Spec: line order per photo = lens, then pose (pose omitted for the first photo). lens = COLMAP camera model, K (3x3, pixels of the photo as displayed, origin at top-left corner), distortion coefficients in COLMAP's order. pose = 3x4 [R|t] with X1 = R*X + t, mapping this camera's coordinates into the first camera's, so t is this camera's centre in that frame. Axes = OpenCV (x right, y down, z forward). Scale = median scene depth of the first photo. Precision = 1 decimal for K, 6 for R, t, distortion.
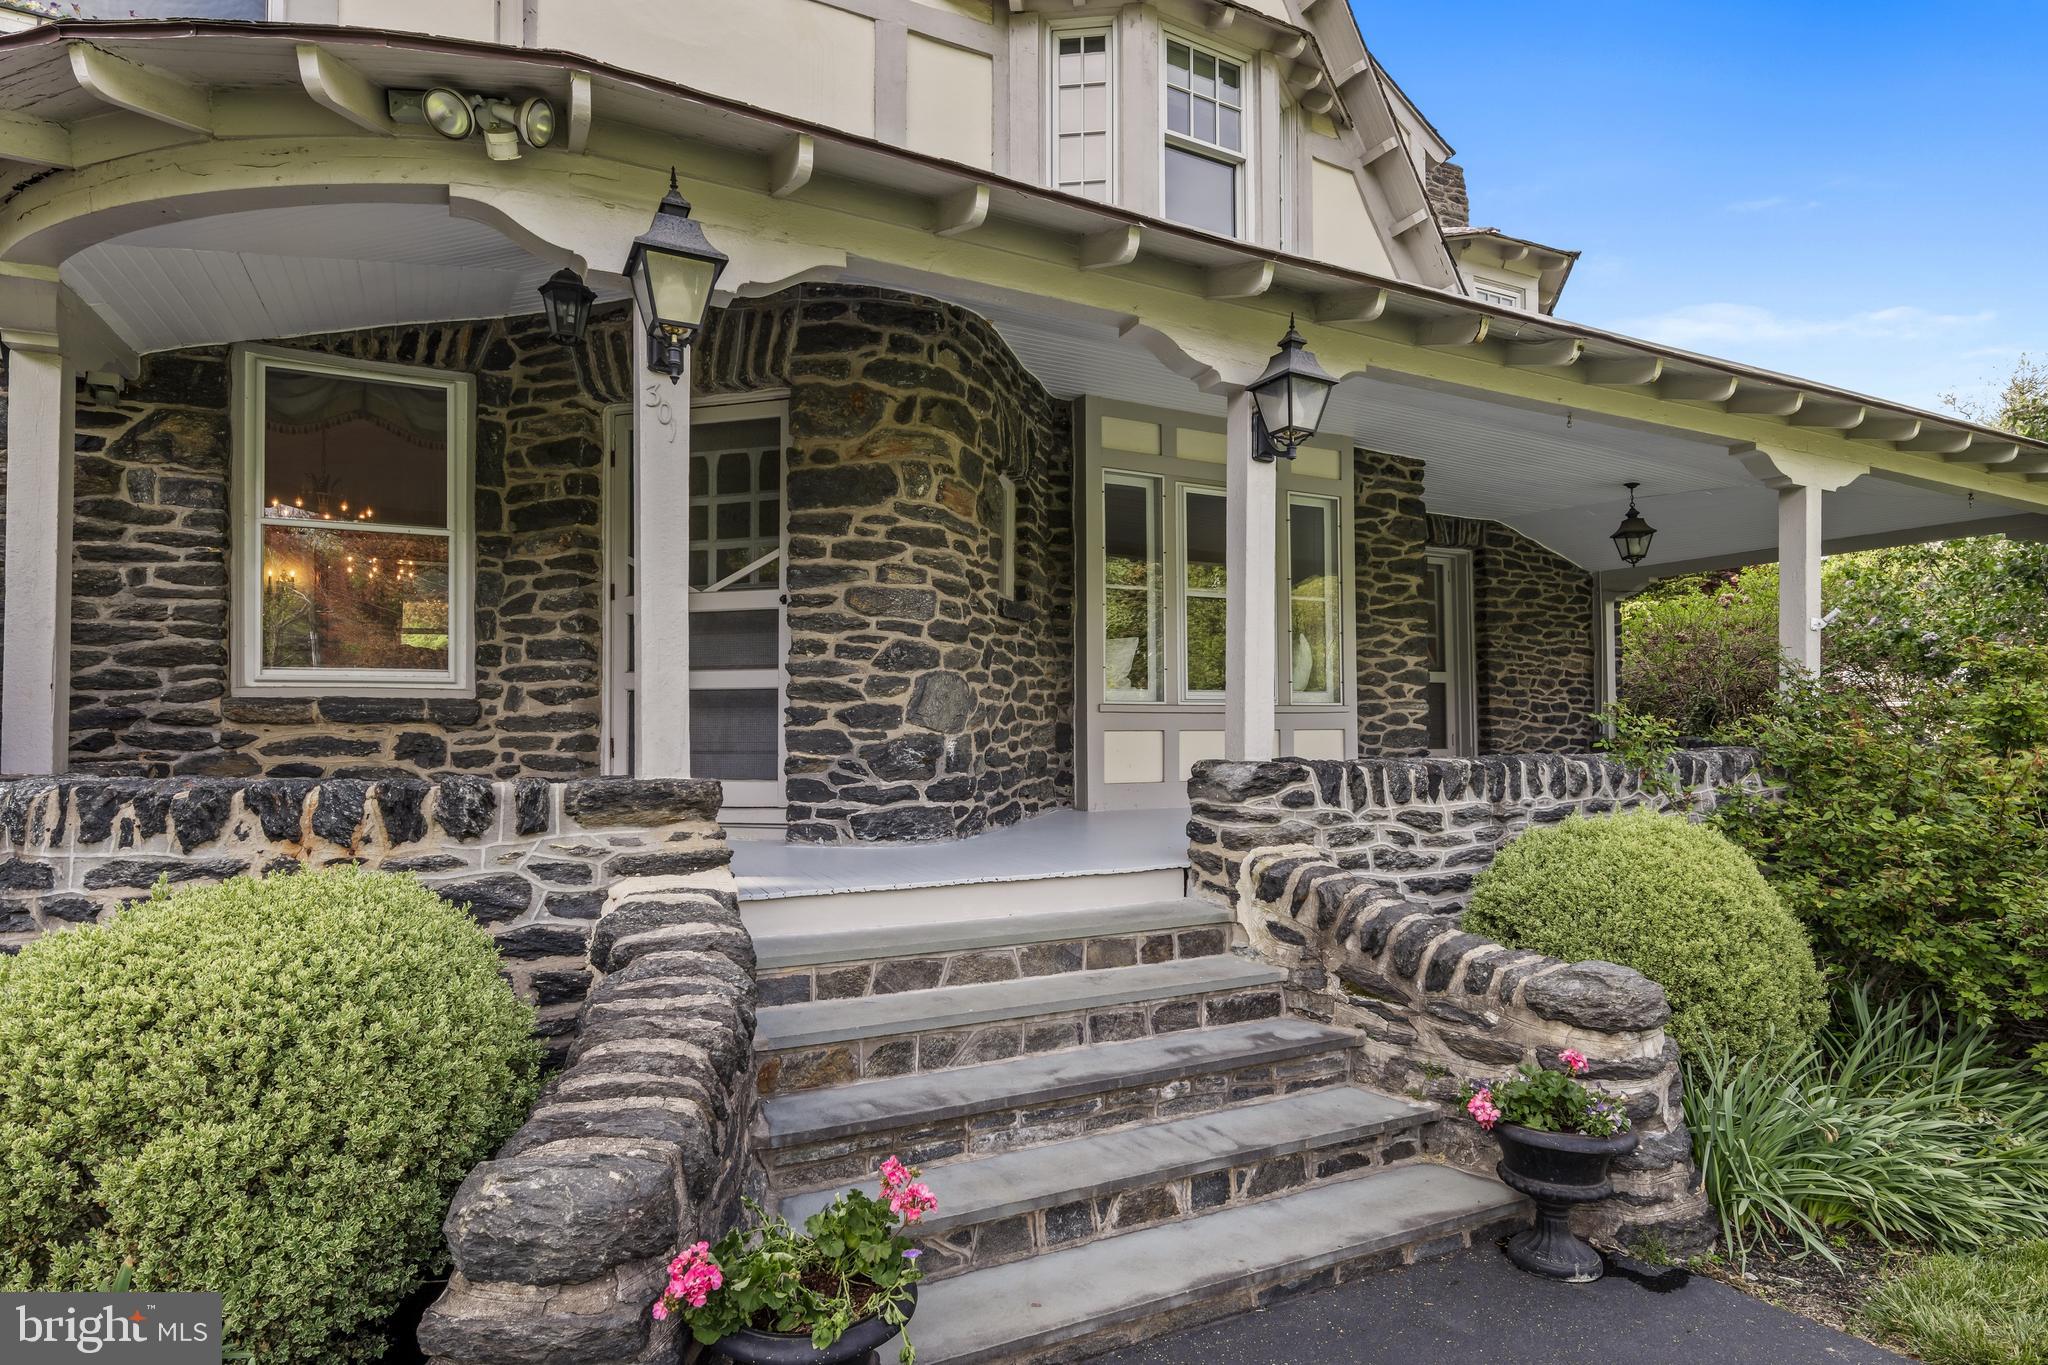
lens RADIAL K [[1070.9, 0, 1024.9], [0, 1070.9, 719.8], [0, 0, 1]] dist [-0.002102, -0.000235]
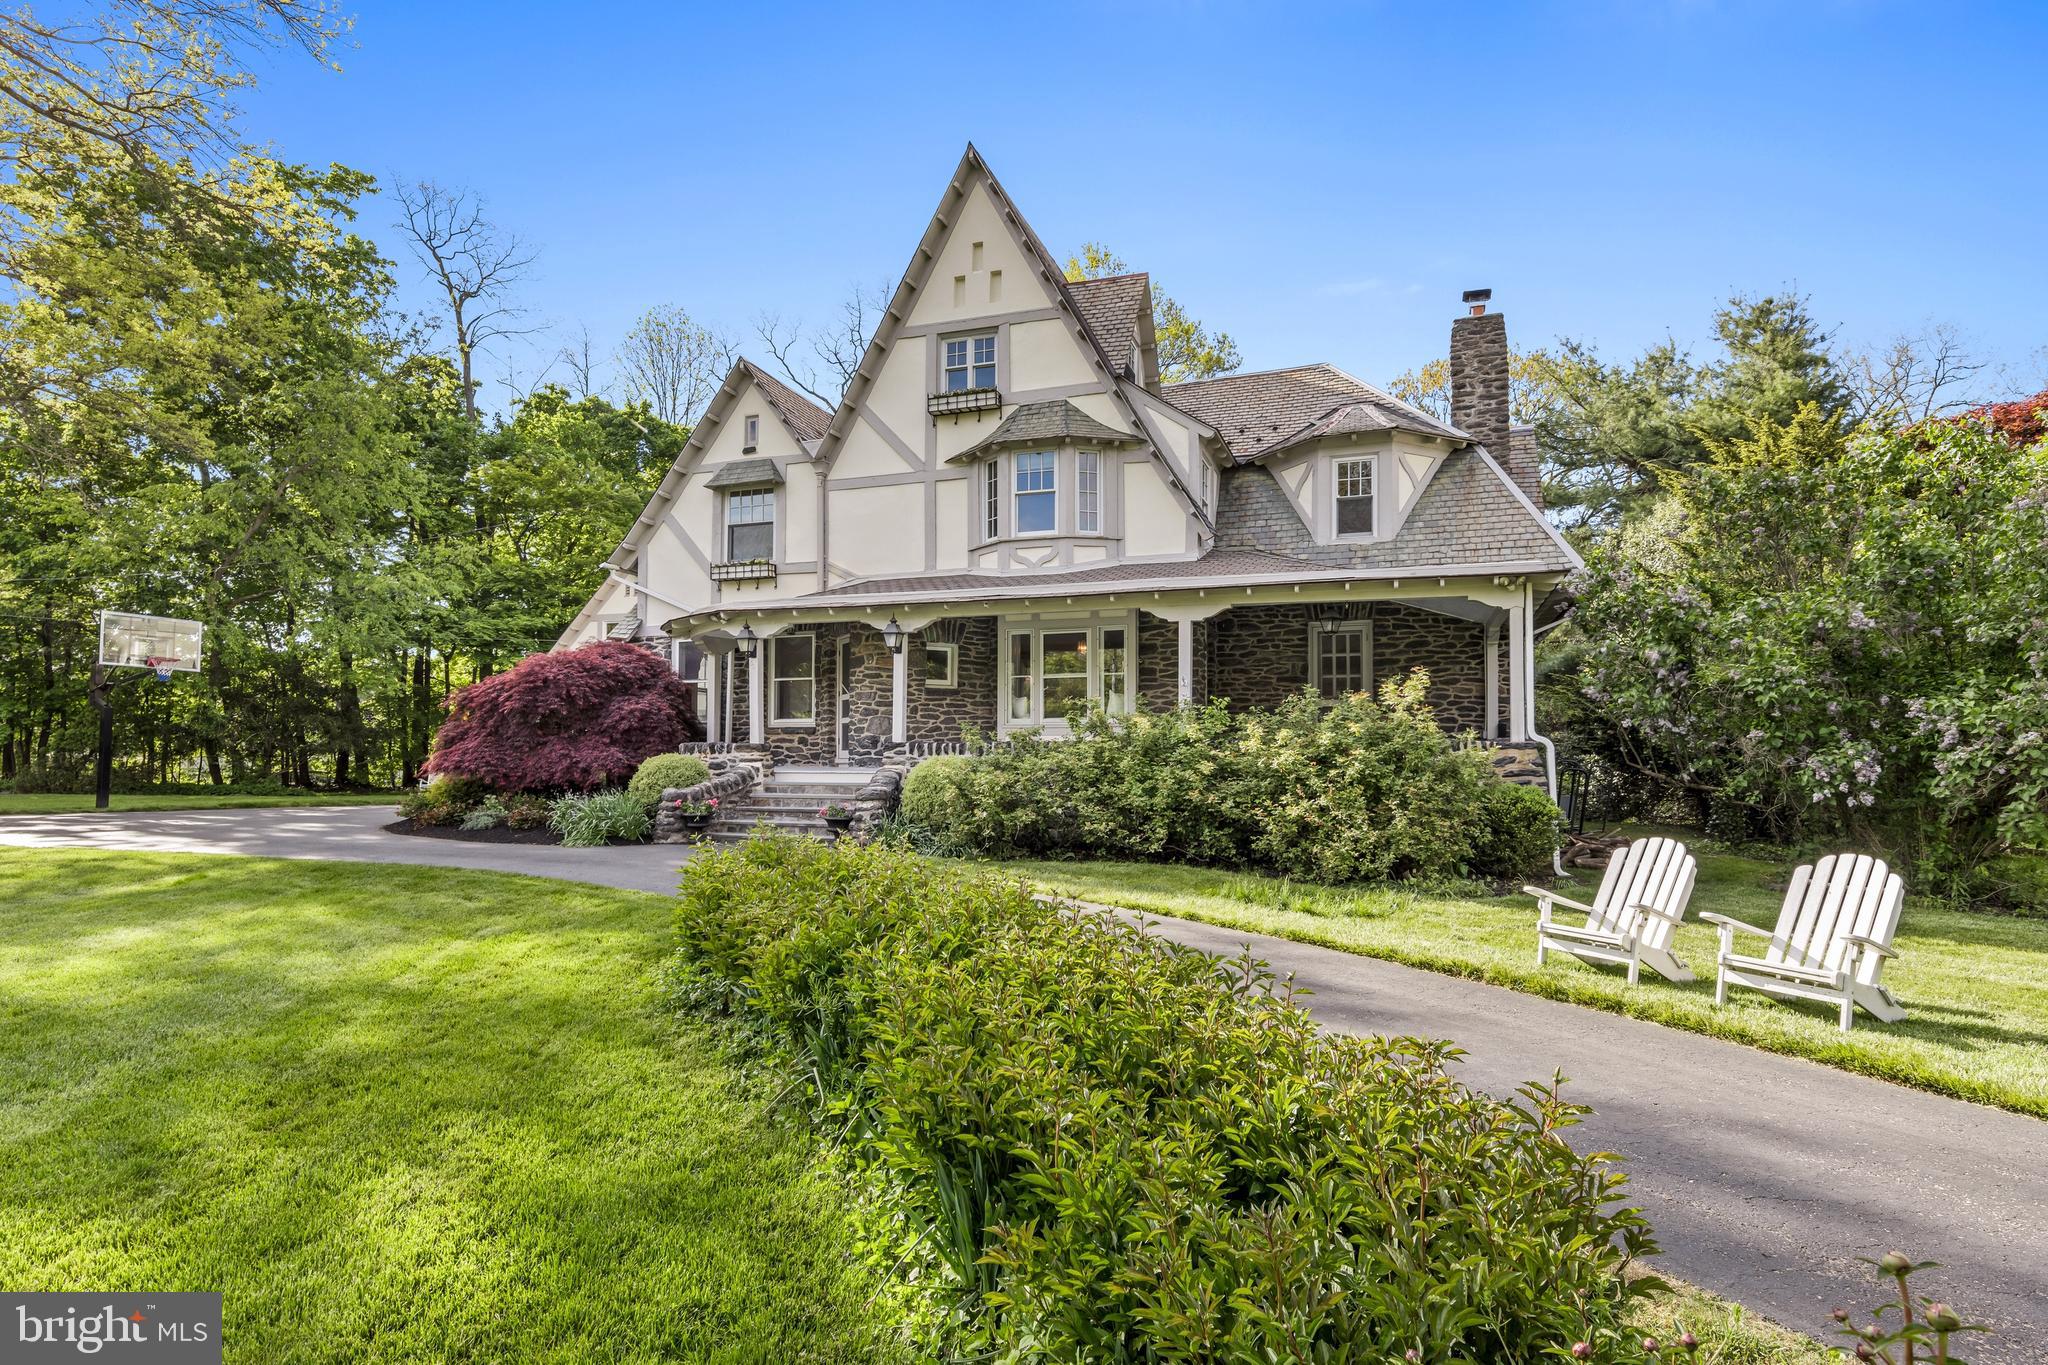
lens RADIAL K [[1070.9, 0, 1024.9], [0, 1070.9, 719.8], [0, 0, 1]] dist [-0.002102, -0.000235]
pose [[0.690784, -0.020056, -0.722783, 2.658417], [0.004262, 0.999711, -0.023667, 0.046018], [0.723049, 0.013268, 0.690669, -0.961015]]
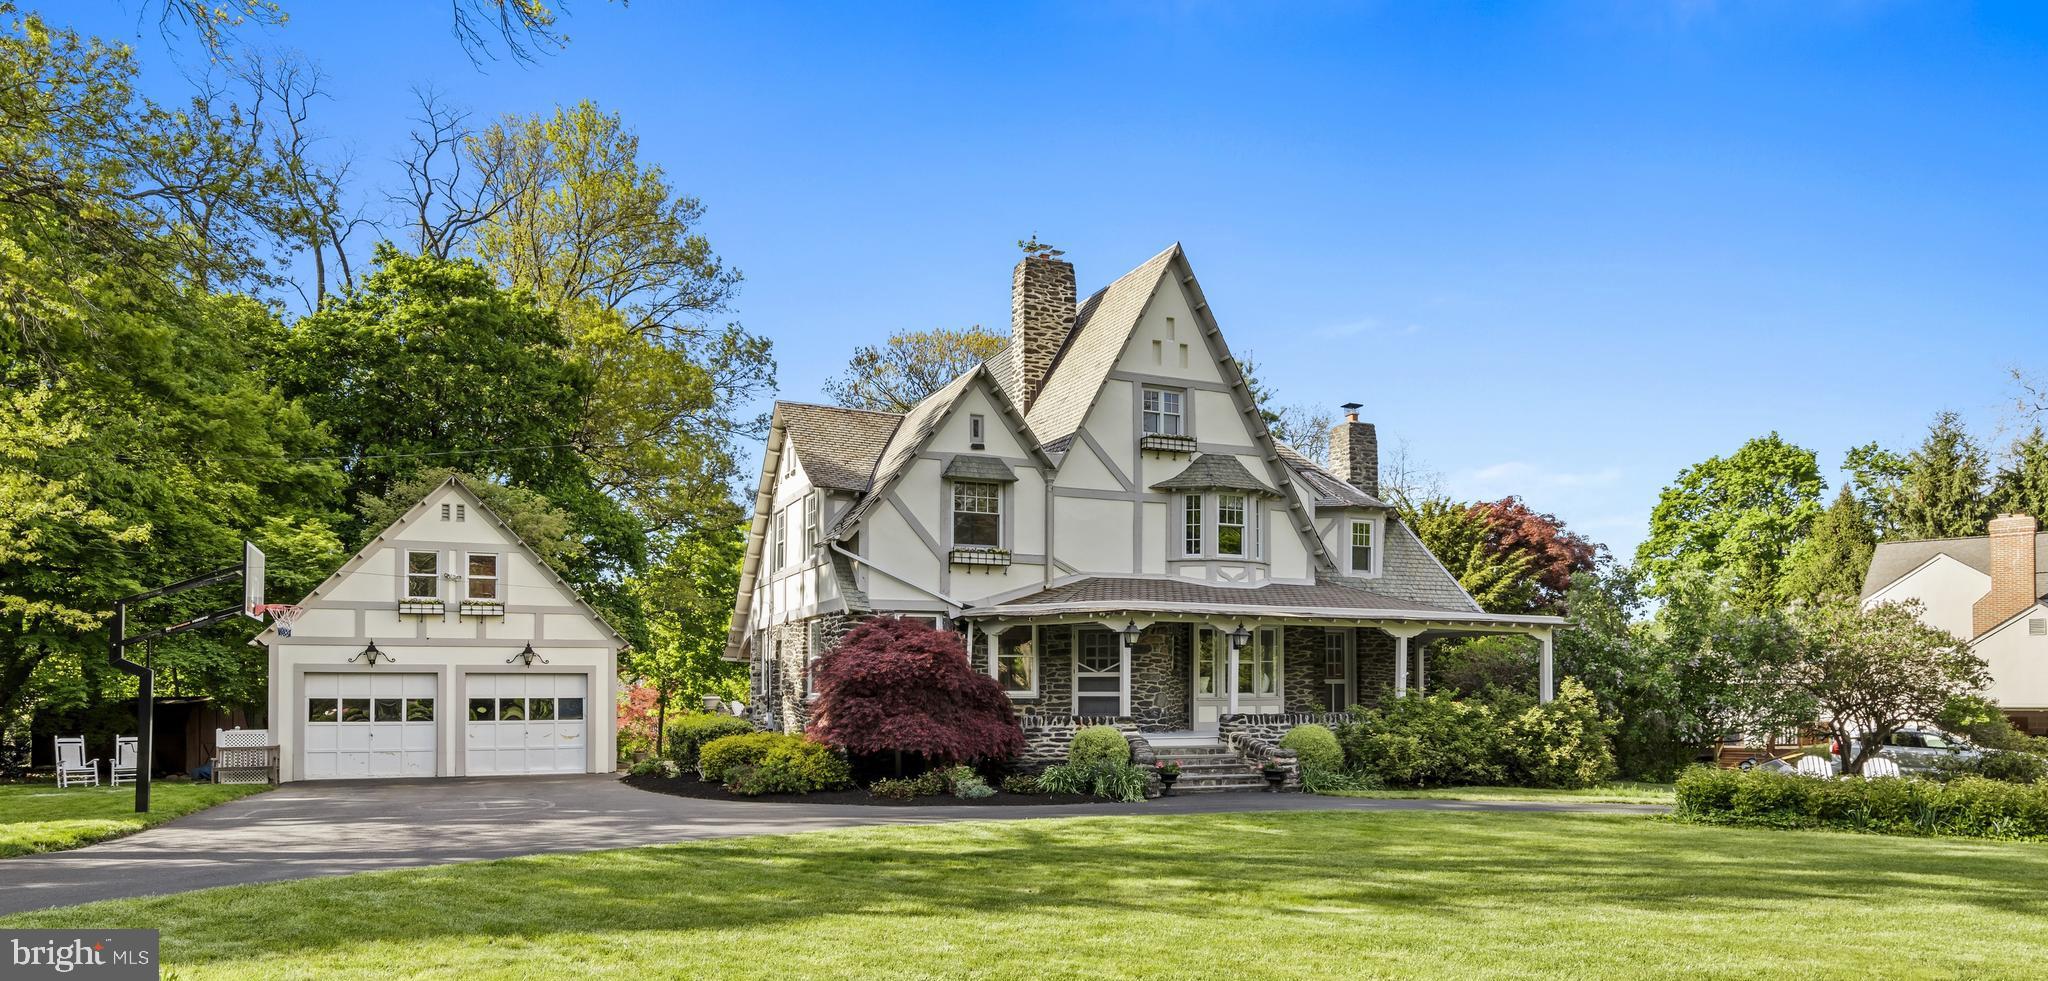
lens RADIAL K [[1325.5, 0, 1021.6], [0, 1325.5, 660.0], [0, 0, 1]] dist [0.000104, -0.001087]
pose [[0.999004, 0.001457, -0.044586, -0.400310], [-0.001994, 0.999926, -0.012007, -0.112562], [0.044565, 0.012084, 0.998933, -4.280068]]
